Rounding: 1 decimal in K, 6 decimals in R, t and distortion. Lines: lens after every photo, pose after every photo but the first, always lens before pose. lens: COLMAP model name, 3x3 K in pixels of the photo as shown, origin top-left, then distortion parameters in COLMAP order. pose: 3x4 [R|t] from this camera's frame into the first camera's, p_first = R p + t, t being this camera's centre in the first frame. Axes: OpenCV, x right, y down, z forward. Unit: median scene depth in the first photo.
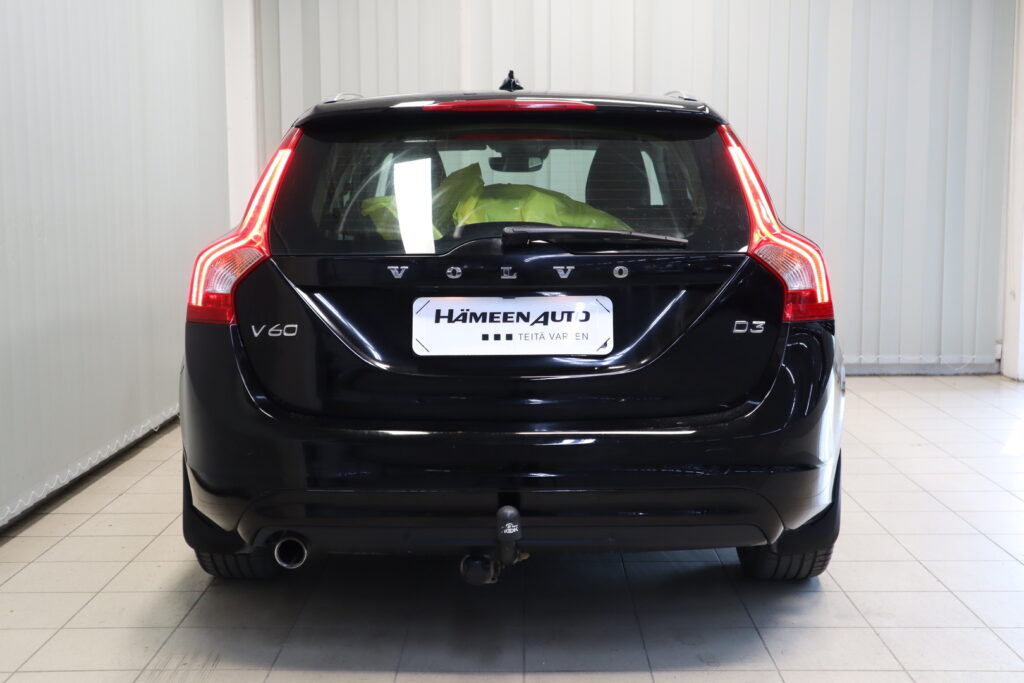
lens RADIAL K [[1333.5, 0, 512.0], [0, 1333.5, 341.5], [0, 0, 1]] dist [0.023363, 0.072995]
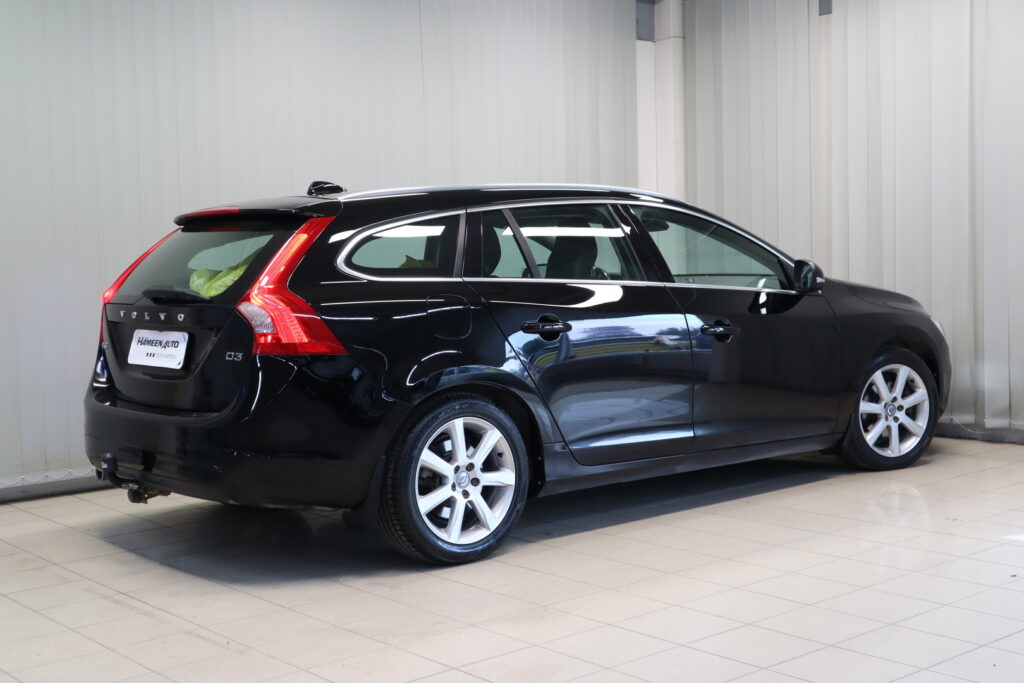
lens RADIAL K [[1302.8, 0, 476.1], [0, 1302.8, 339.9], [0, 0, 1]] dist [-0.010933, -0.042094]
pose [[0.650414, 0.039760, -0.758539, 1.465191], [-0.066830, 0.997752, -0.005006, -0.040278], [0.756634, 0.053949, 0.651609, 0.253991]]
